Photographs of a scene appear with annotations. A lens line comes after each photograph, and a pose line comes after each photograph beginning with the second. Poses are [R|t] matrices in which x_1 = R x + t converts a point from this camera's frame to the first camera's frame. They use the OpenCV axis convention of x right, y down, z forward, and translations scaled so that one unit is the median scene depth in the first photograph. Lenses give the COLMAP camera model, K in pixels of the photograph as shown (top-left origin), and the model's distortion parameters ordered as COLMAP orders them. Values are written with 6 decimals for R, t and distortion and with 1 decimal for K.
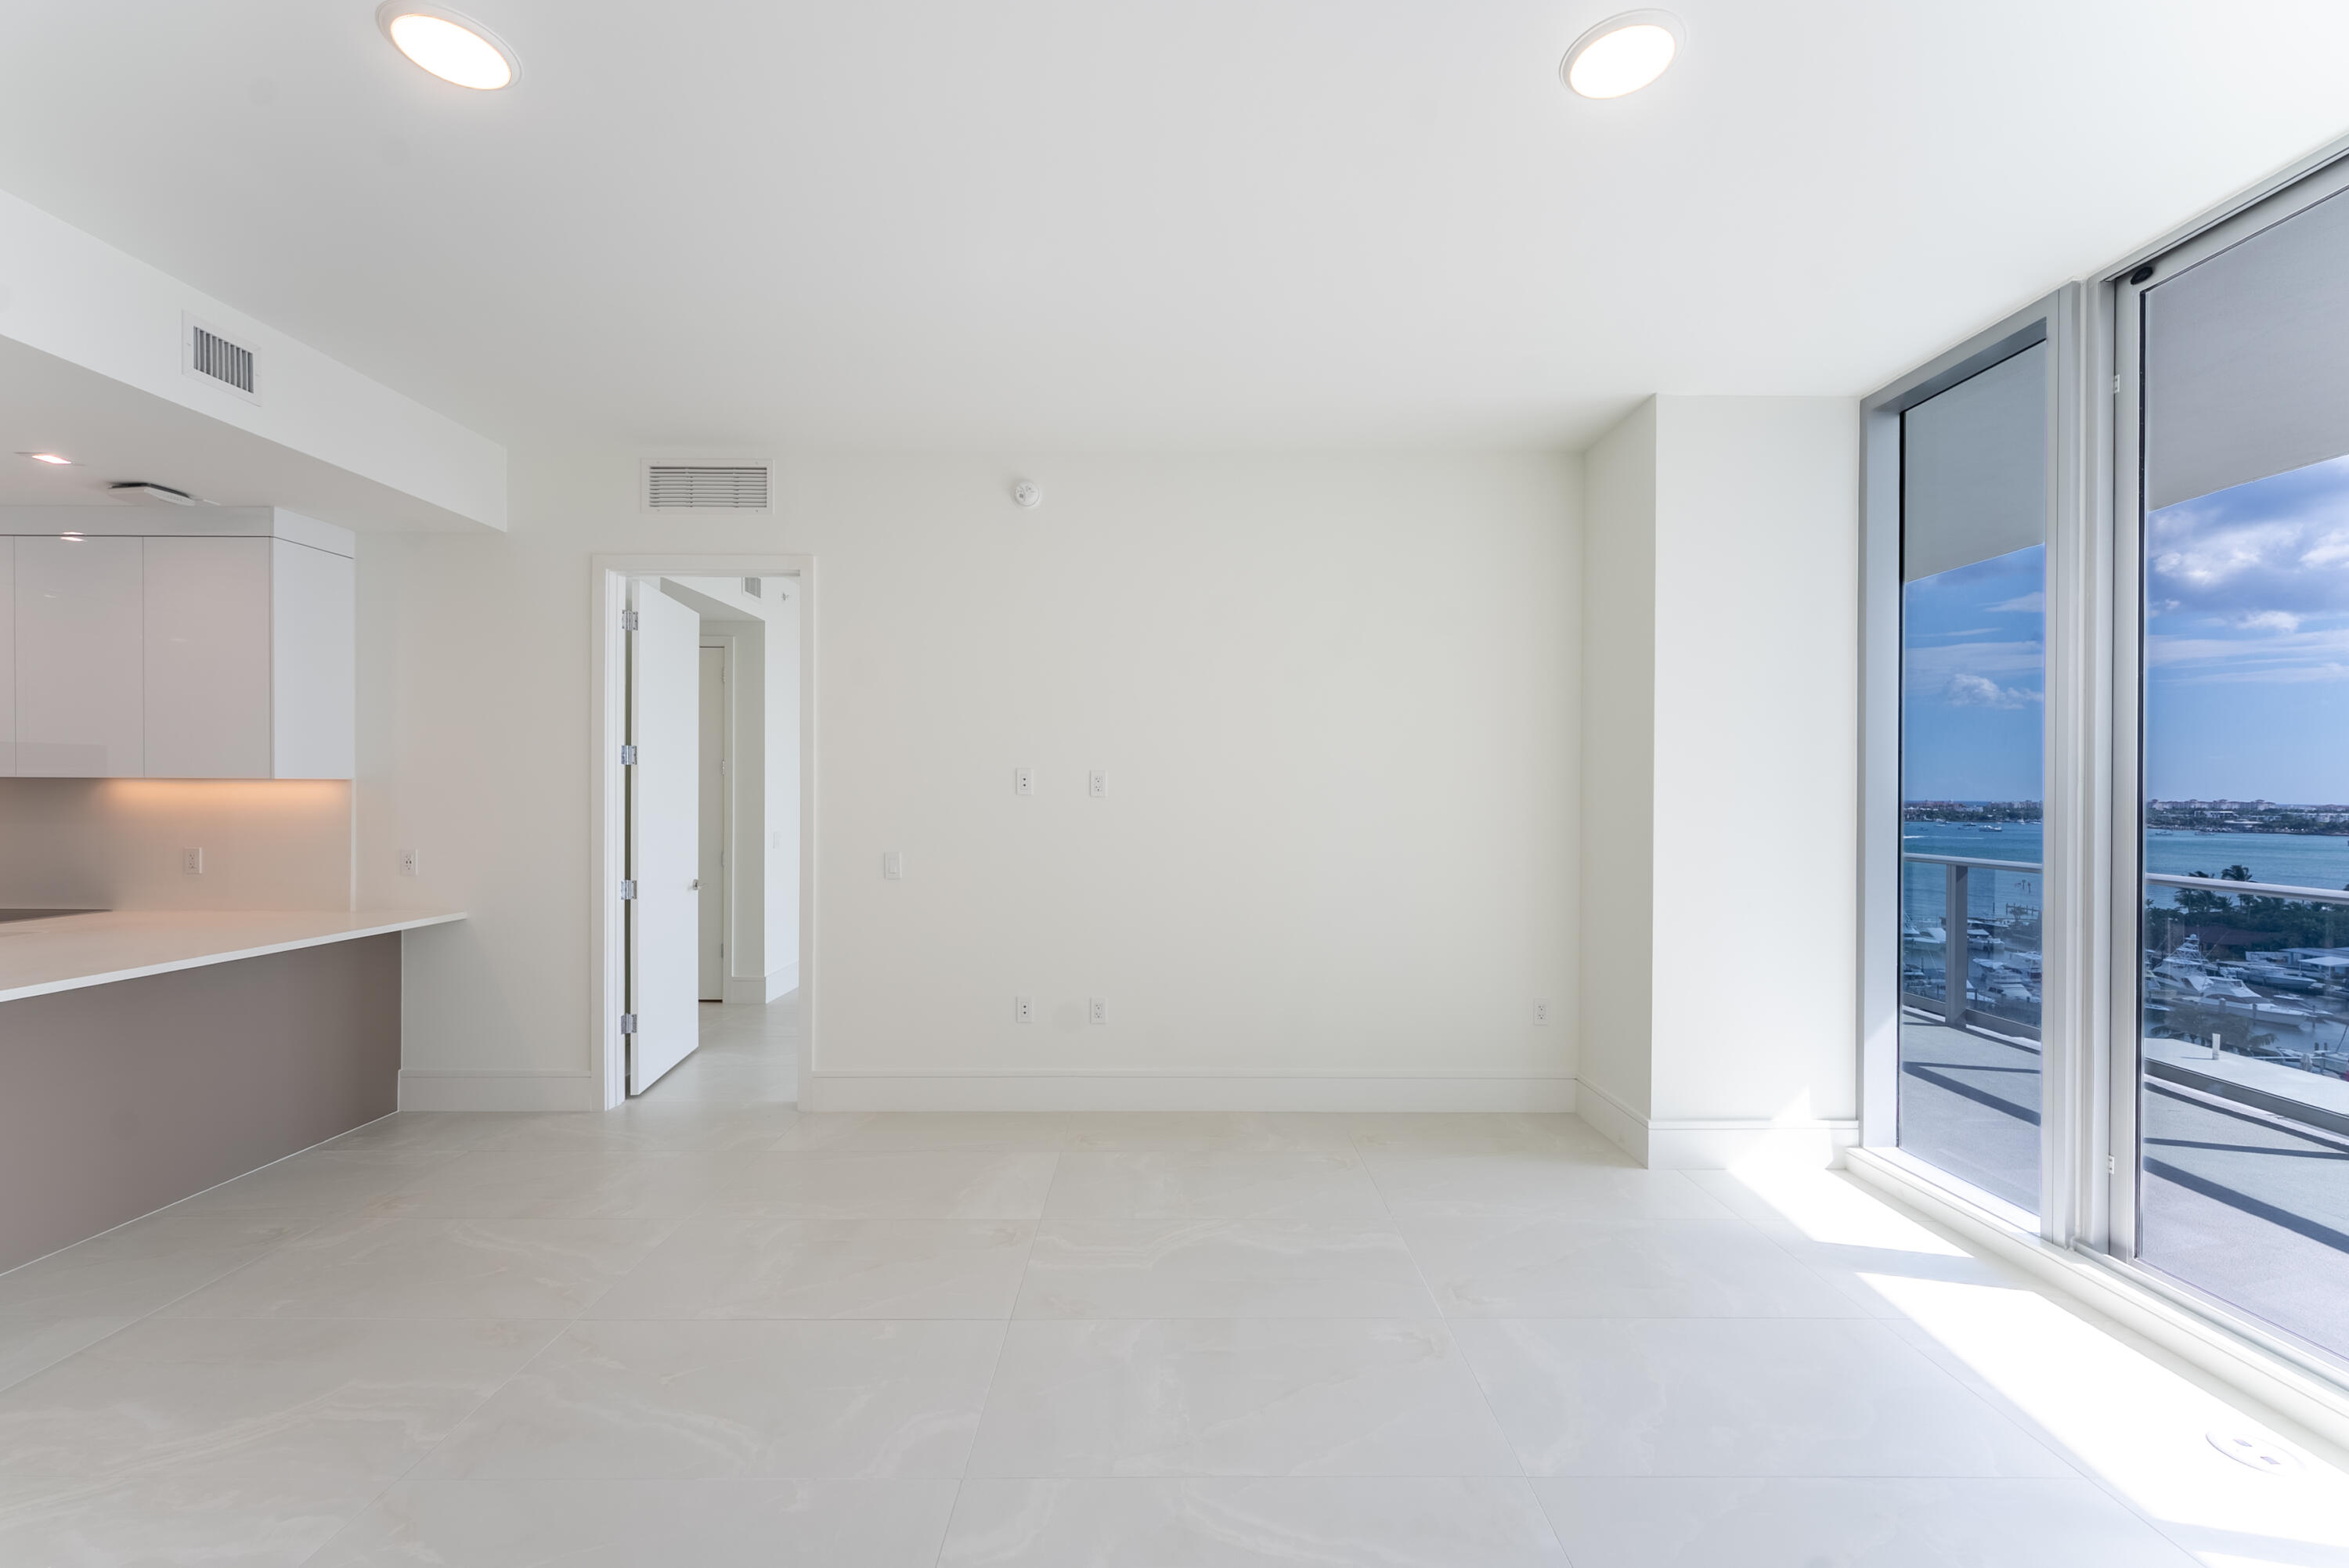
lens RADIAL K [[966.3, 0, 1160.1], [0, 966.3, 797.3], [0, 0, 1]] dist [0.002639, -0.000562]
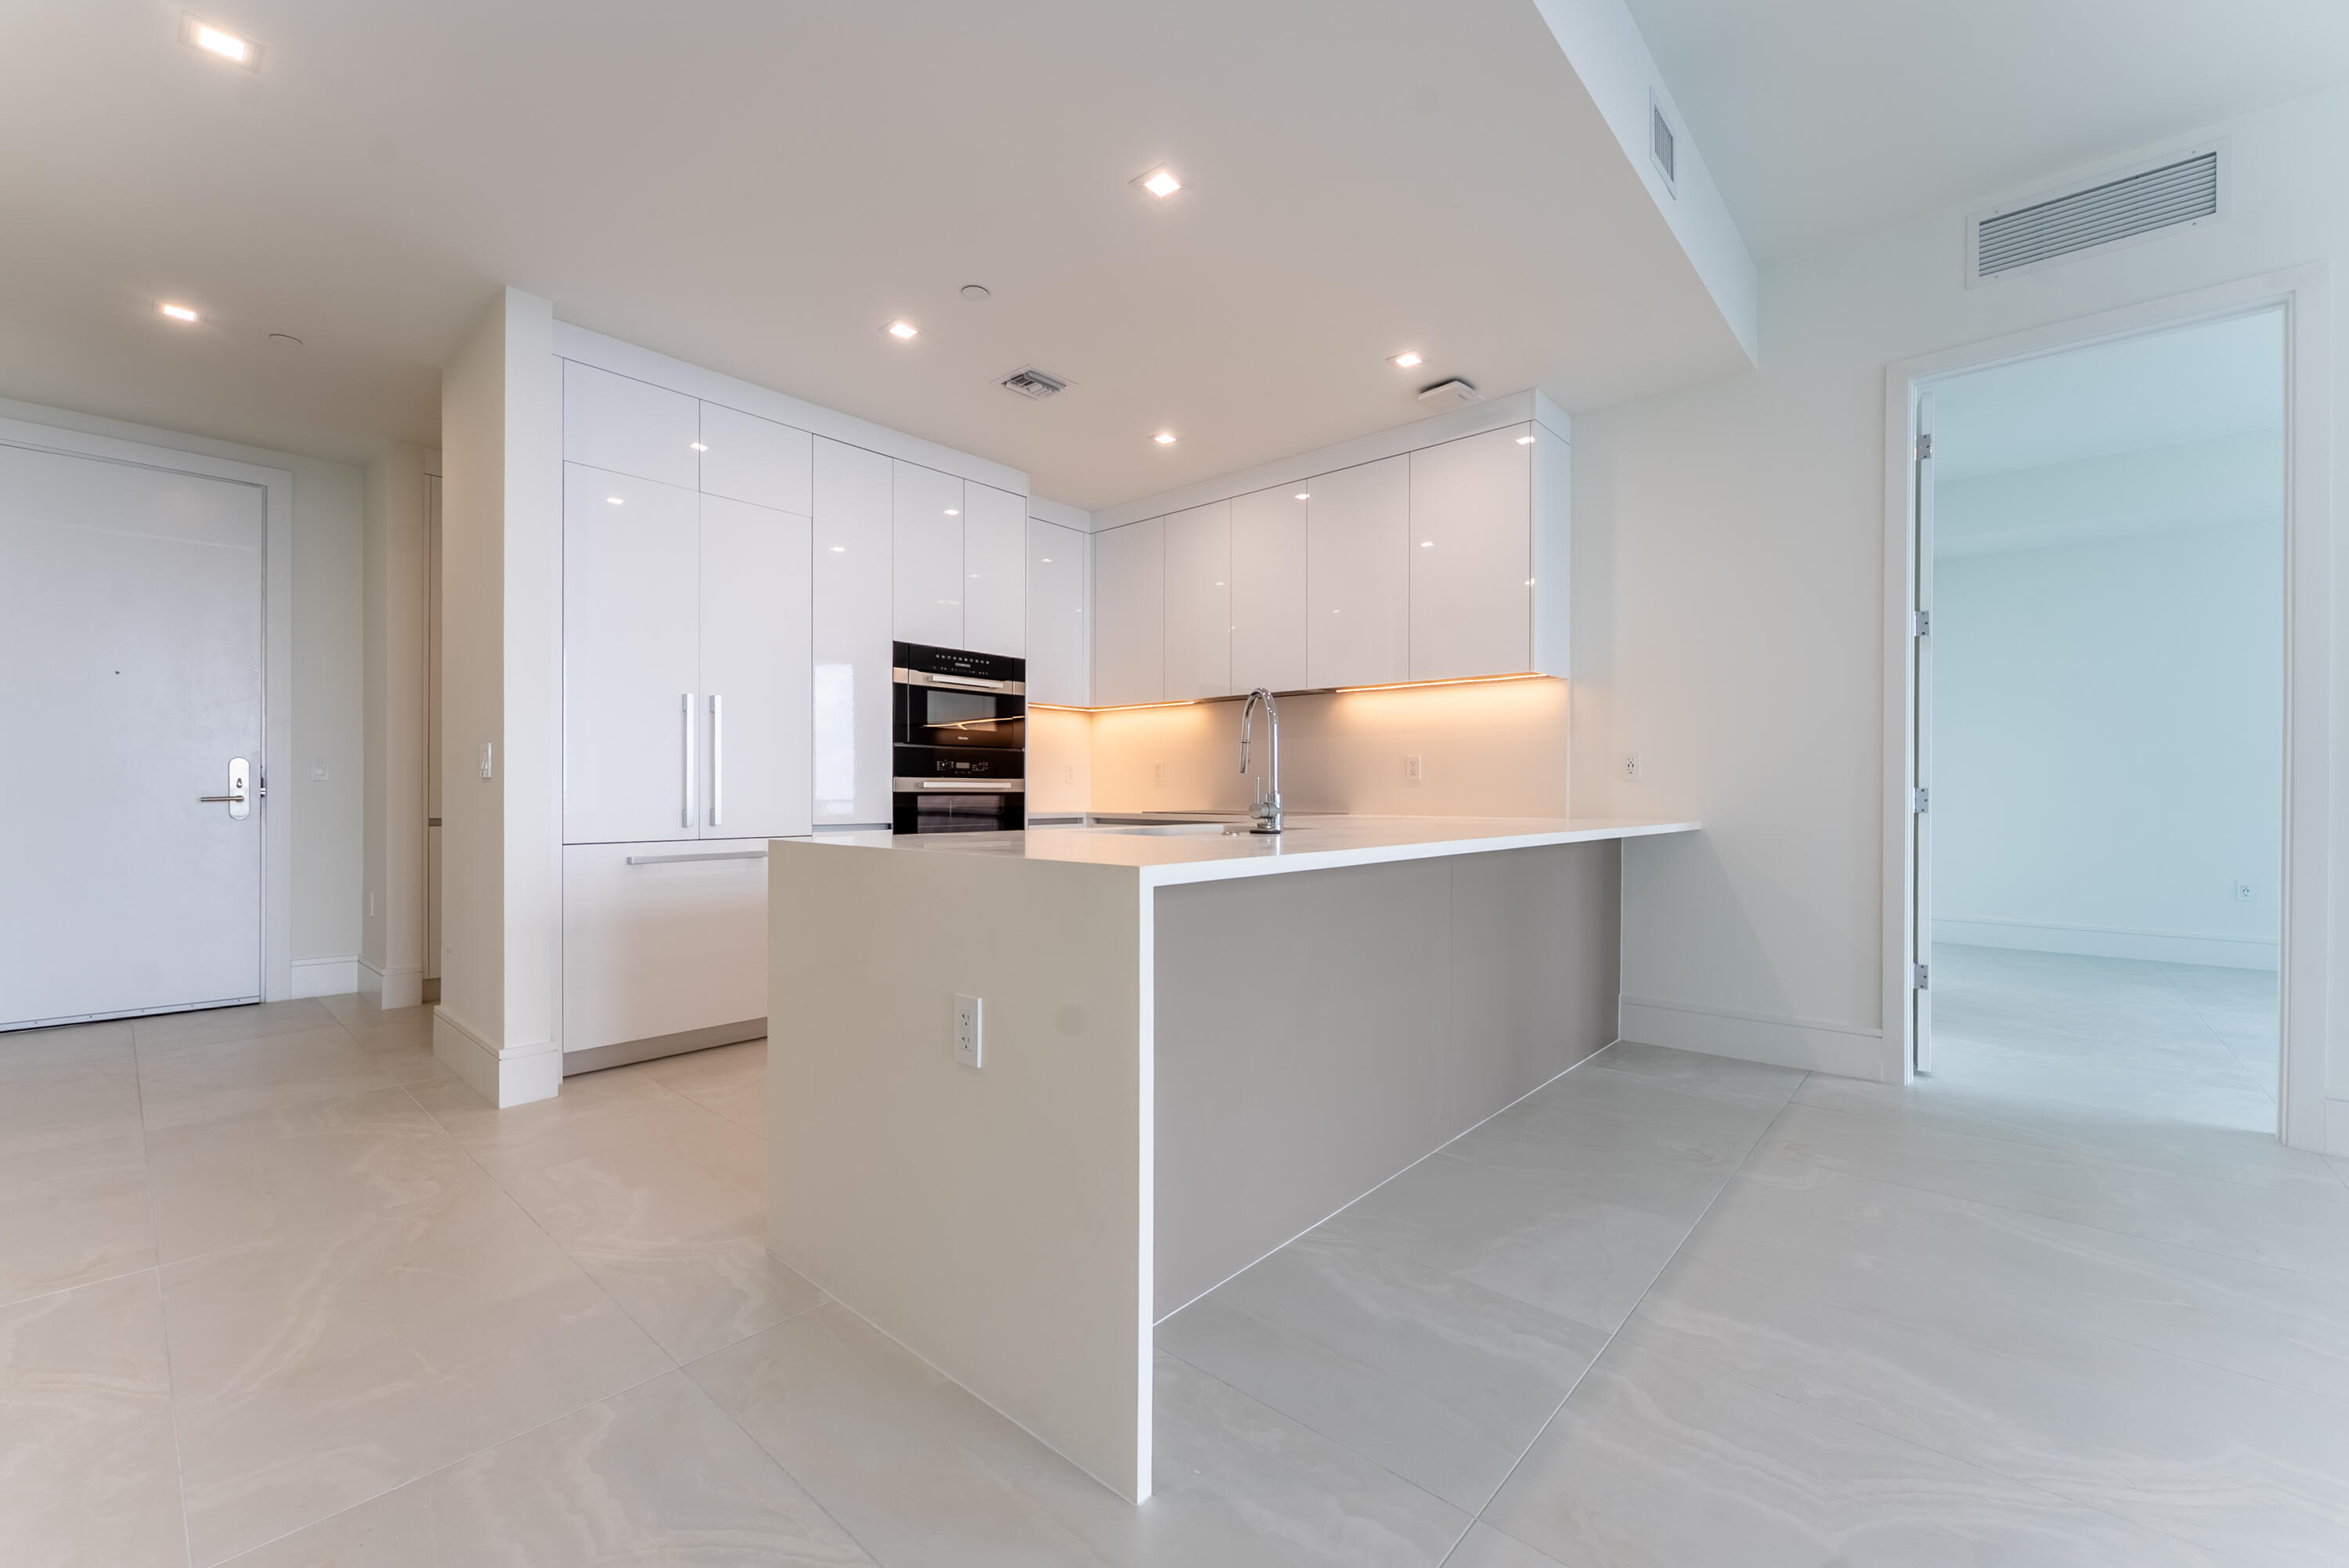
lens RADIAL K [[966.3, 0, 1159.0], [0, 966.3, 789.3], [0, 0, 1]] dist [0.002639, -0.000562]
pose [[0.744928, -0.009627, -0.667075, -0.504497], [-0.003357, 0.999829, -0.018178, 0.107824], [0.667136, 0.015781, 0.744769, 0.034715]]
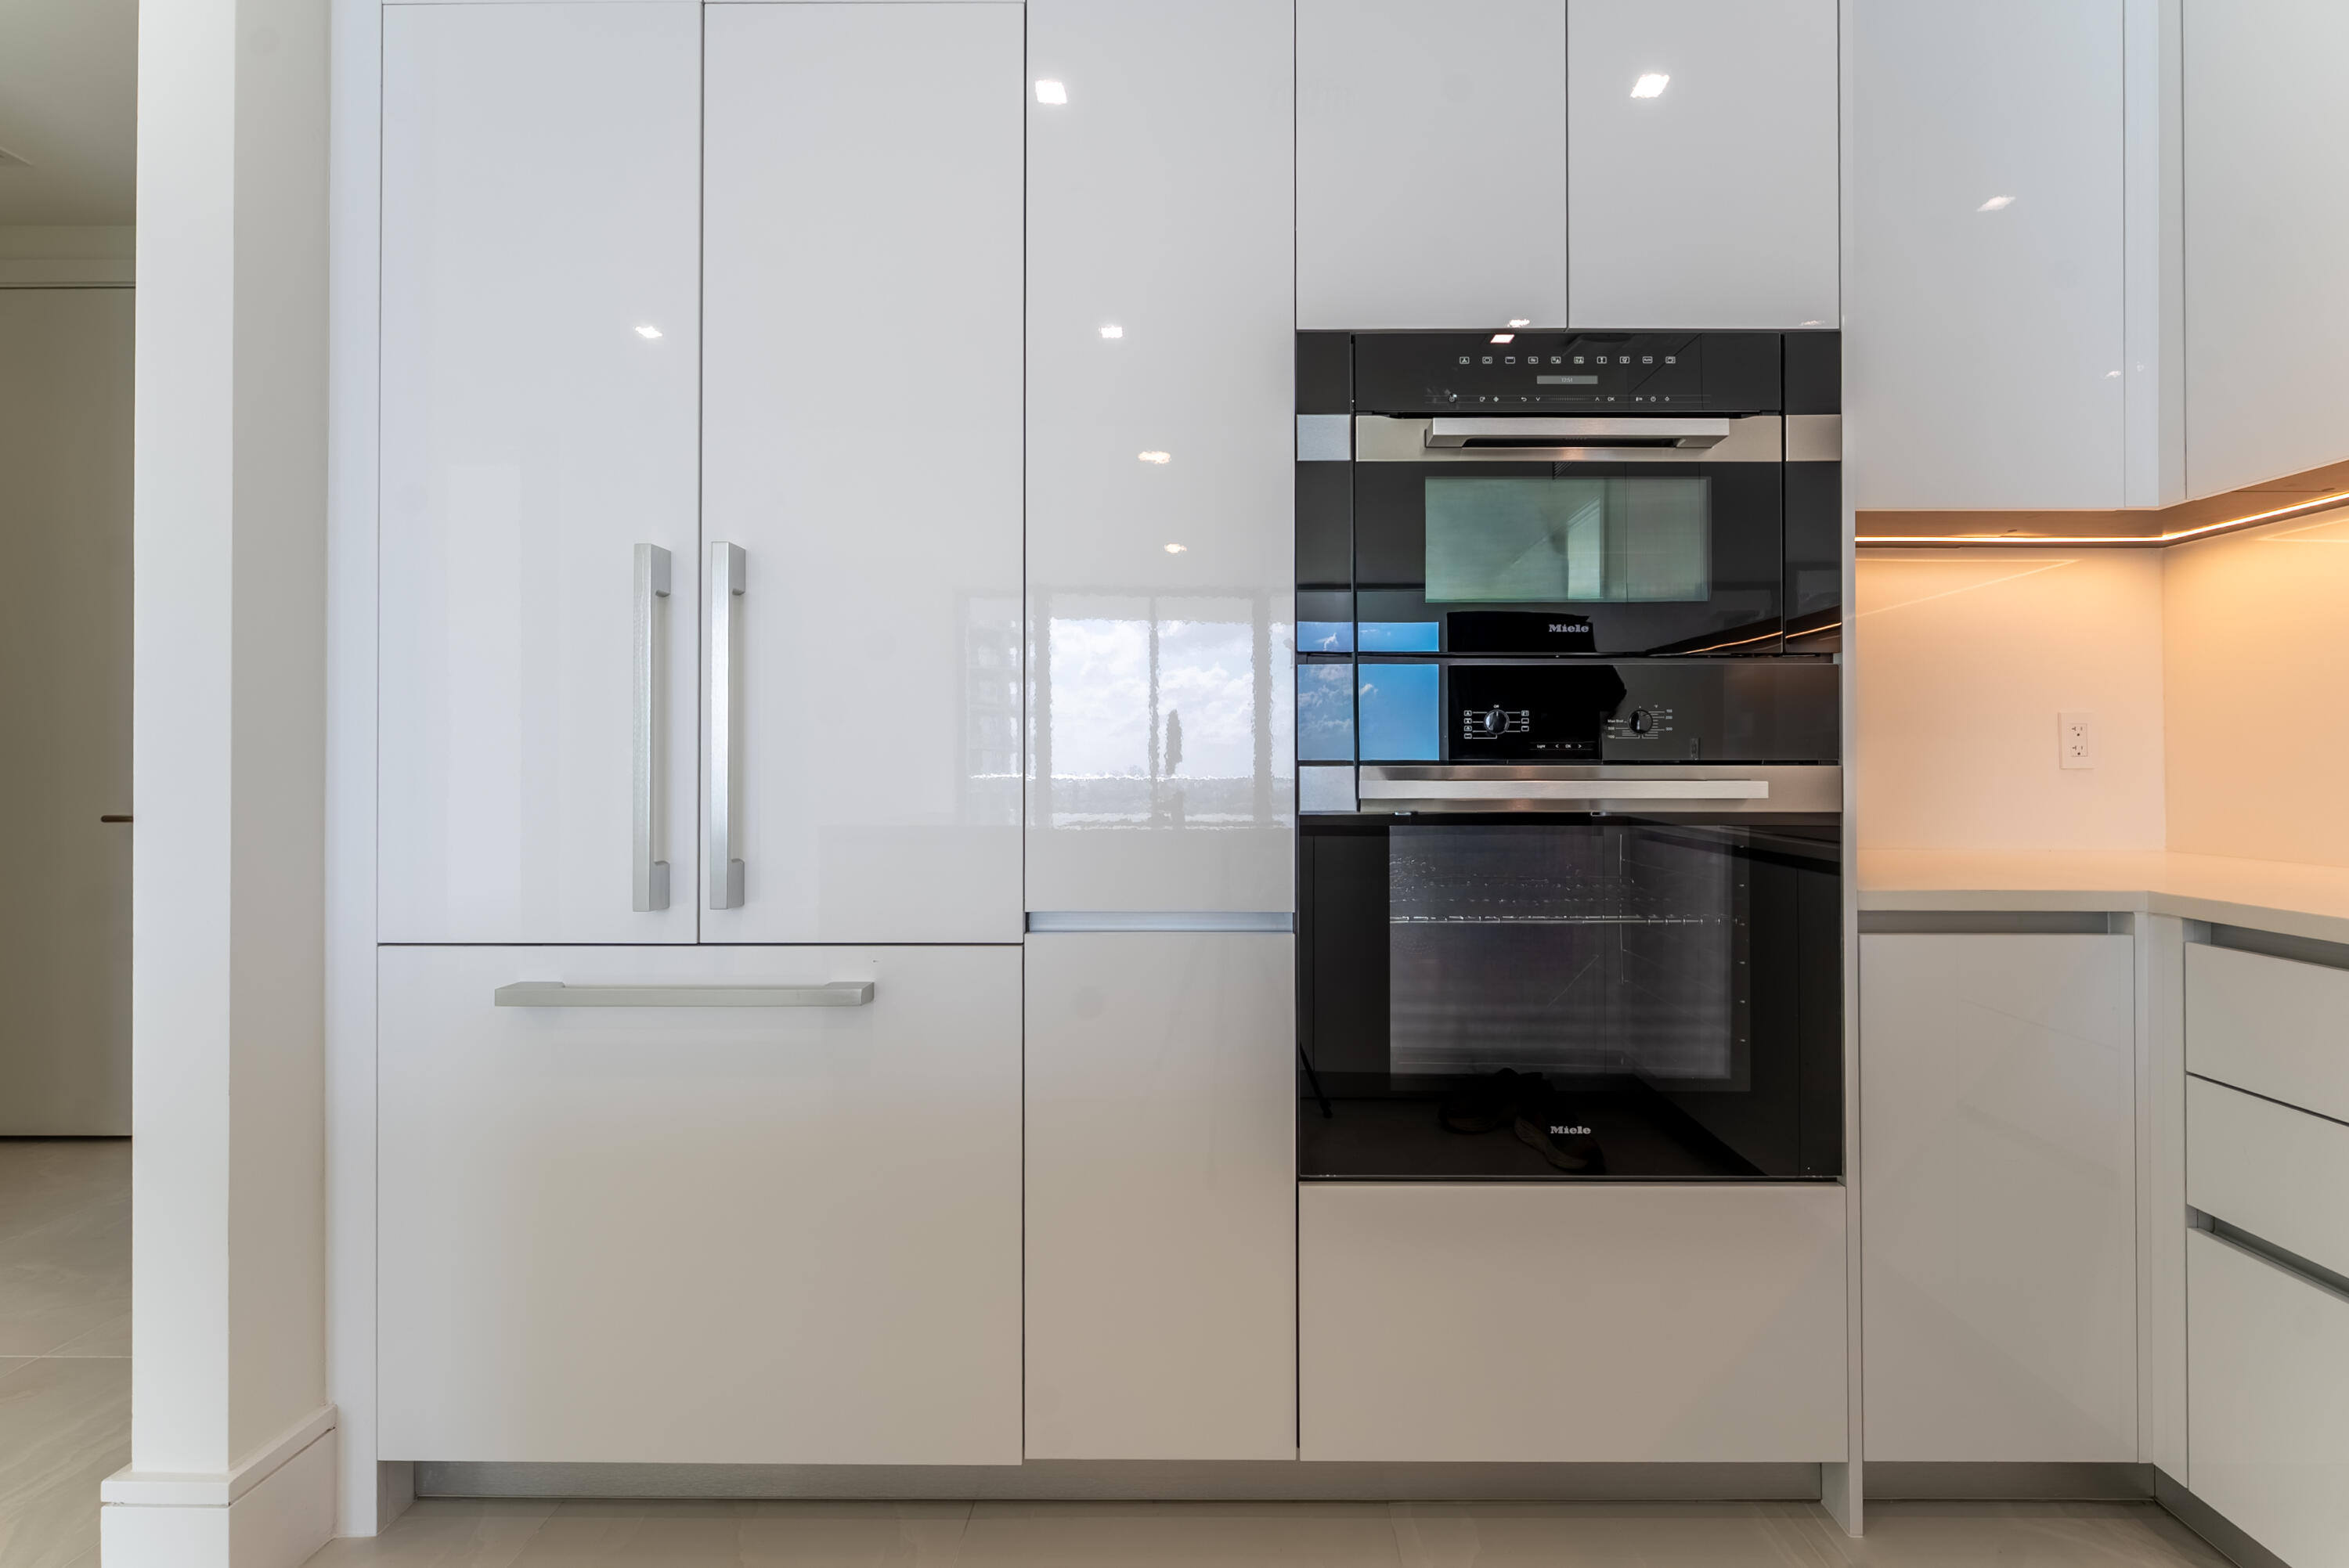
lens RADIAL K [[966.3, 0, 1177.9], [0, 966.3, 780.6], [0, 0, 1]] dist [0.002639, -0.000562]
pose [[-0.001833, -0.002426, -0.999995, -1.053597], [-0.010879, 0.999938, -0.002405, 0.084418], [0.999939, 0.010874, -0.001859, 0.549319]]
